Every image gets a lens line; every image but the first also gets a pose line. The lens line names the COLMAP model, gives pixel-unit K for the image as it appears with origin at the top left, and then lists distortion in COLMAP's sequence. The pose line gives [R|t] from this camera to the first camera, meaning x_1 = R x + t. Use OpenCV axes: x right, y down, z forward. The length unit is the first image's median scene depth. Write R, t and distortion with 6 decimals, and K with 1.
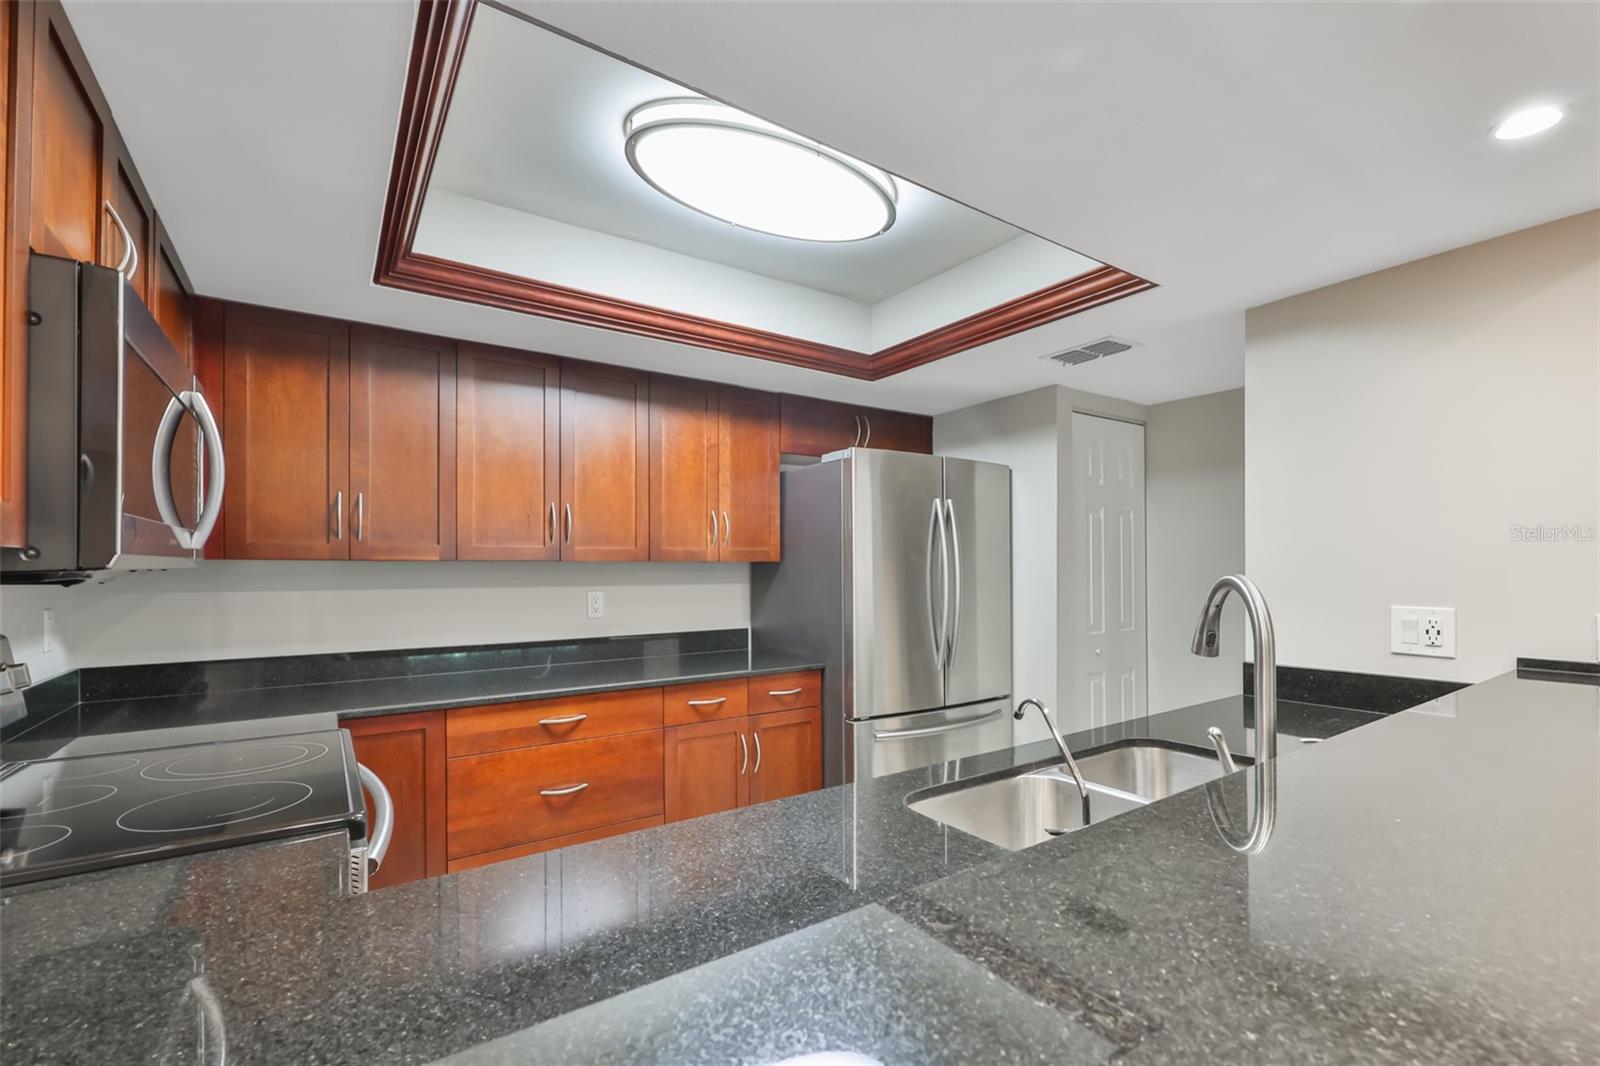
lens RADIAL K [[699.2, 0, 837.9], [0, 699.2, 568.5], [0, 0, 1]] dist [-0.000480, -0.000013]
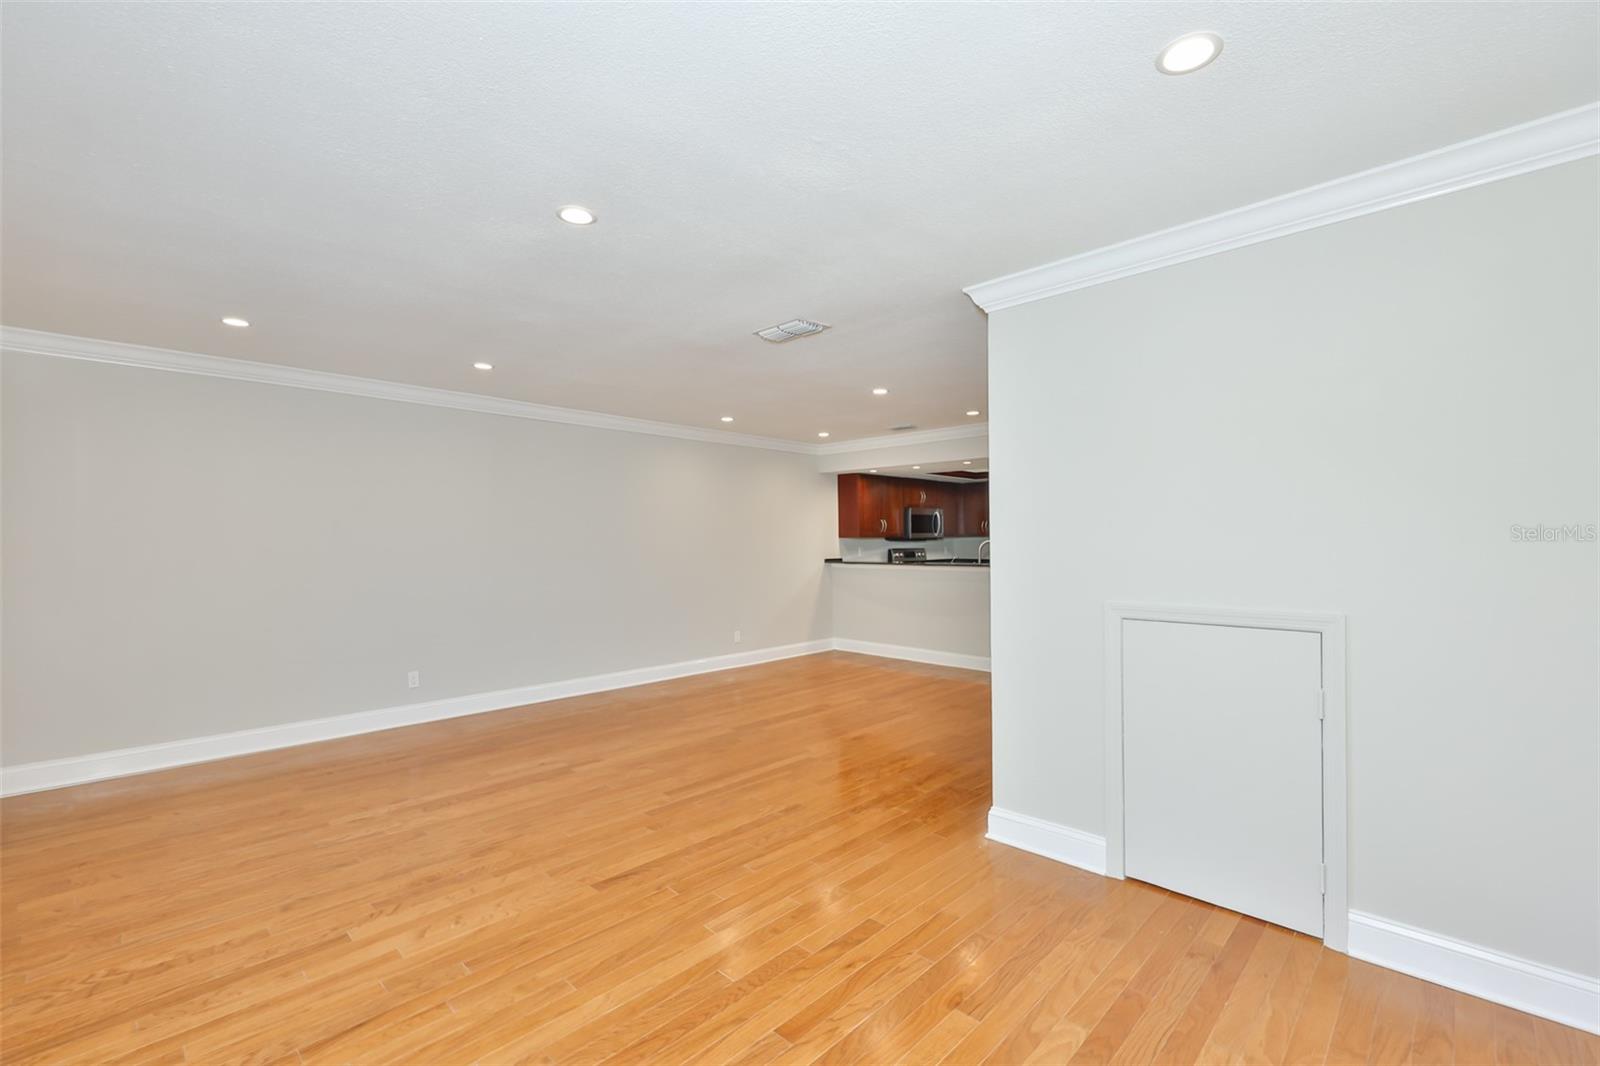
lens RADIAL K [[674.2, 0, 799.9], [0, 674.2, 542.8], [0, 0, 1]] dist [-0.002753, -0.000261]
pose [[0.184840, 0.002417, -0.982766, 2.534920], [0.004259, 0.999986, 0.003260, 0.003379], [0.982759, -0.004788, 0.184827, -0.710673]]
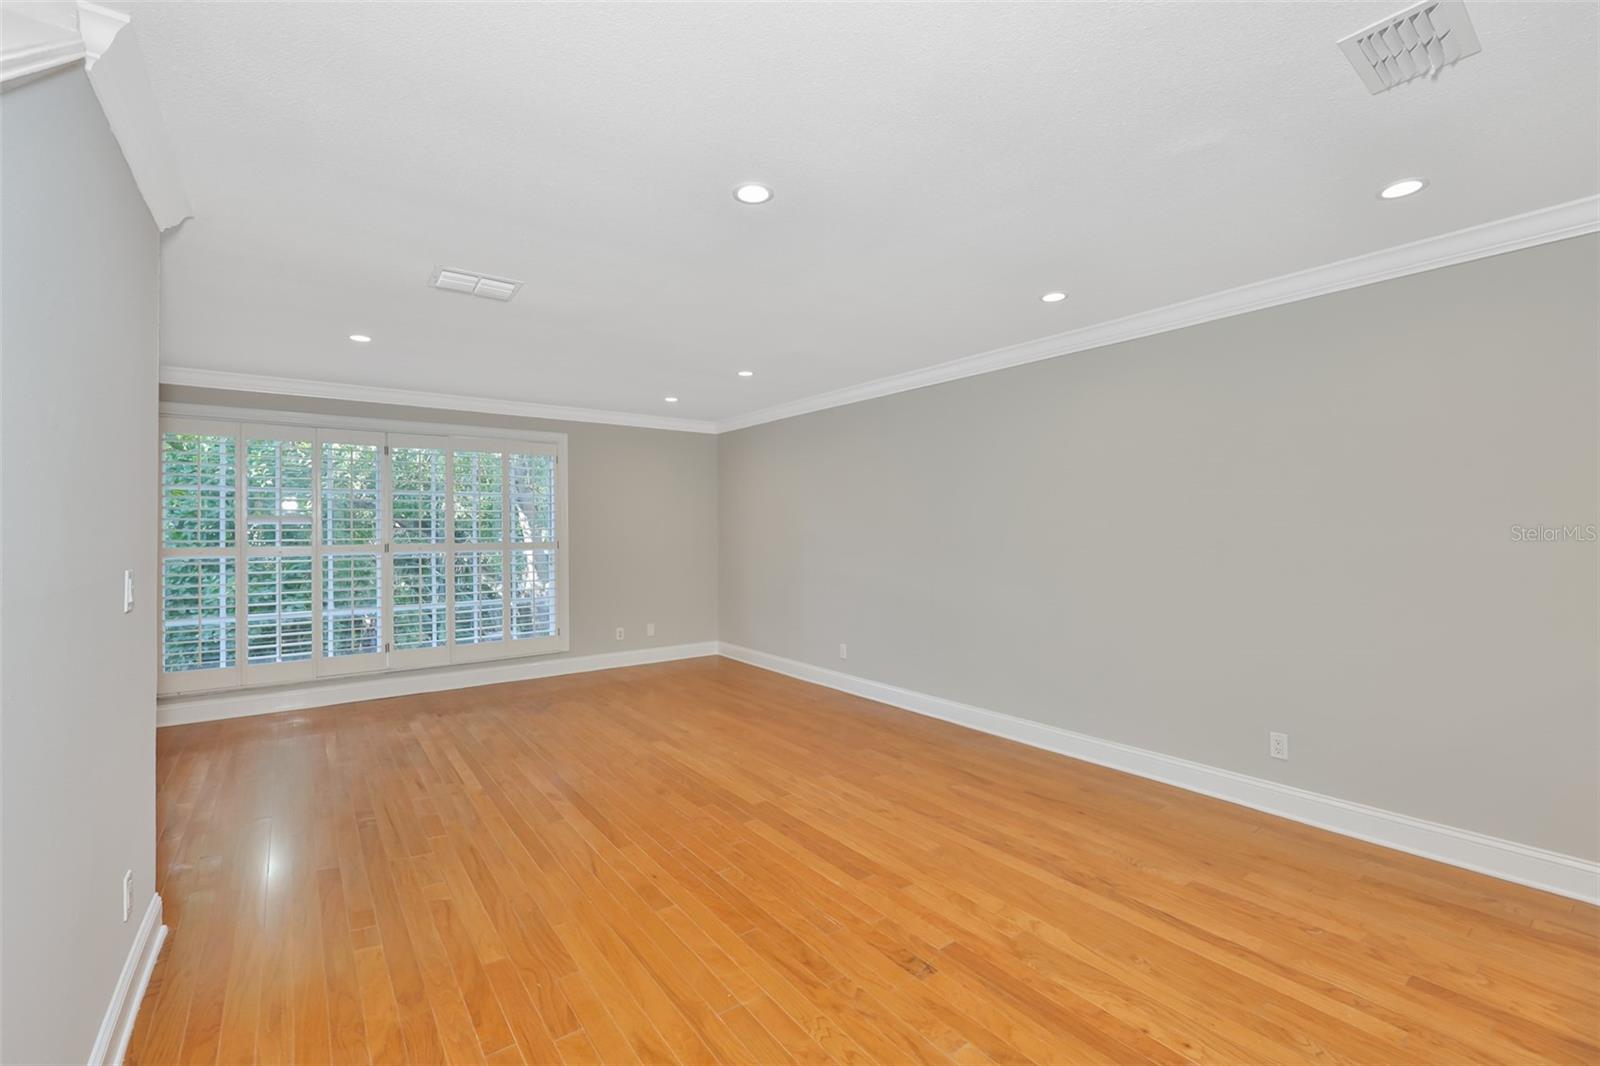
lens RADIAL K [[666.7, 0, 820.0], [0, 666.7, 537.8], [0, 0, 1]] dist [-0.028906, 0.000037]
pose [[-0.998259, 0.005418, -0.058736, 0.841615], [0.004803, 0.999932, 0.010600, 0.003895], [0.058790, 0.010299, -0.998217, 0.562696]]
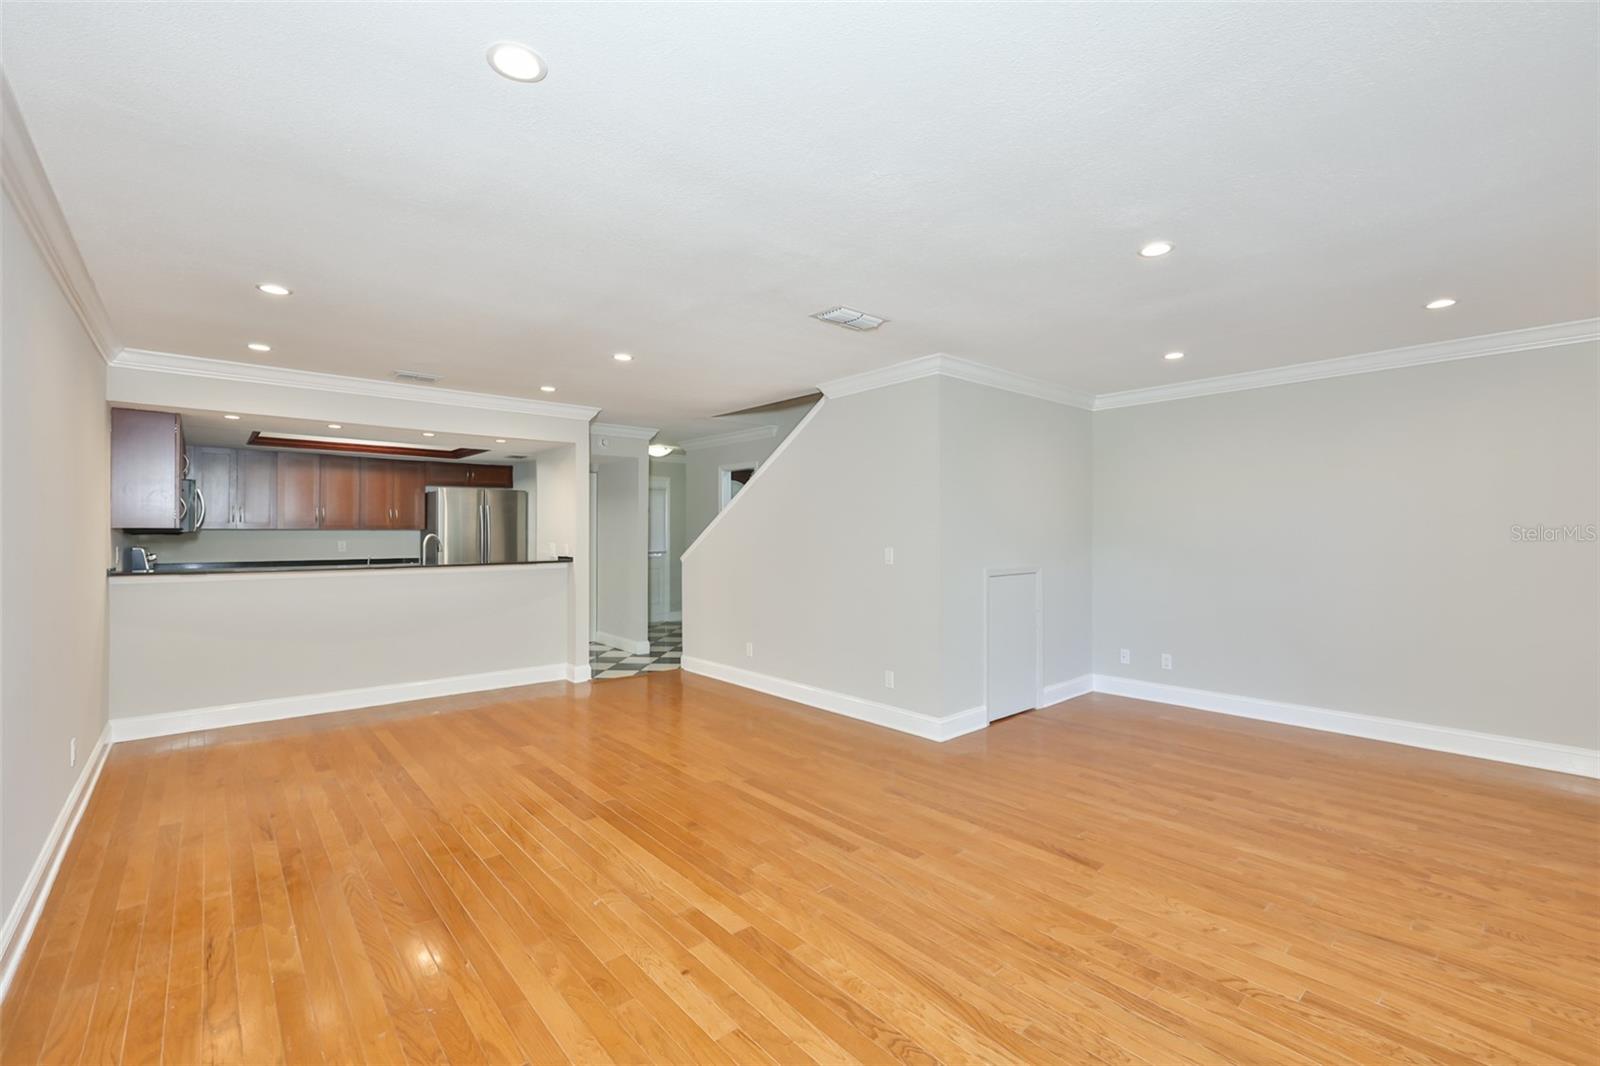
lens RADIAL K [[688.4, 0, 800.0], [0, 688.4, 533.0], [0, 0, 1]] dist [0.007222, -0.000479]
pose [[0.994578, 0.000943, 0.103993, 1.099381], [-0.000795, 0.999999, -0.001462, 0.004445], [-0.103994, 0.001372, 0.994577, -1.717589]]
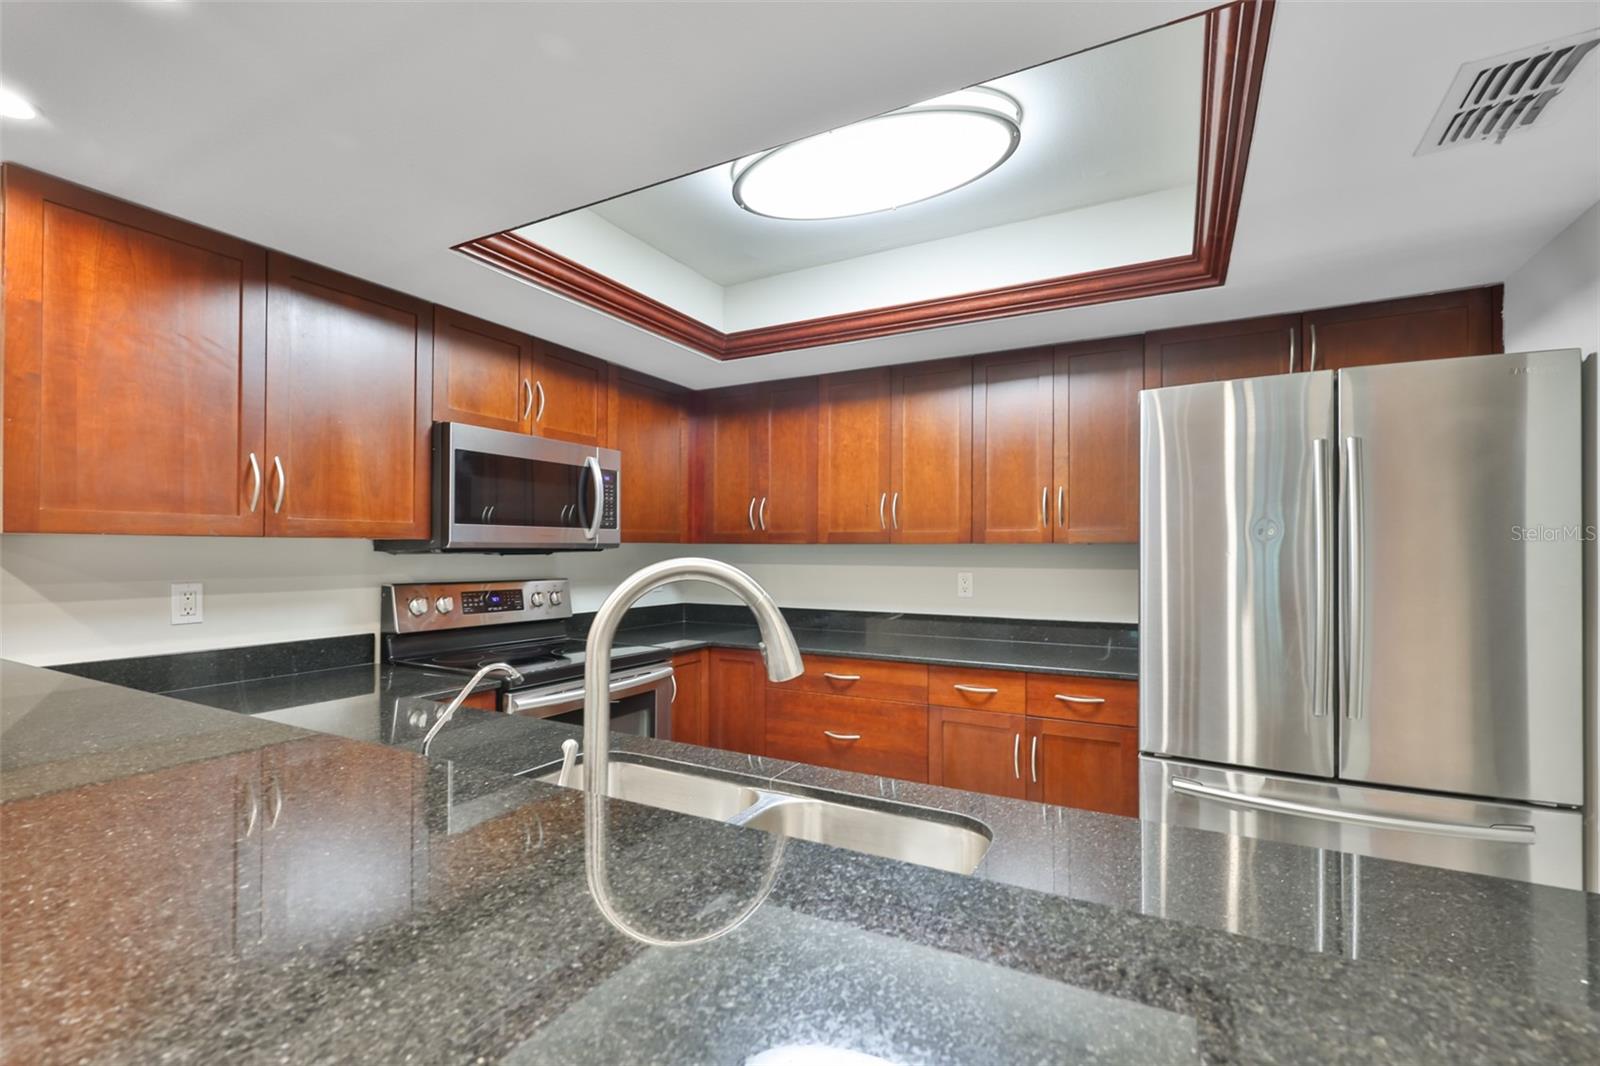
lens RADIAL K [[678.9, 0, 824.2], [0, 678.9, 553.3], [0, 0, 1]] dist [-0.001645, 0.000003]
pose [[0.455711, 0.006824, -0.890102, 0.522496], [-0.004837, 0.999975, 0.005190, 0.000287], [0.890115, 0.001940, 0.455733, 0.368369]]
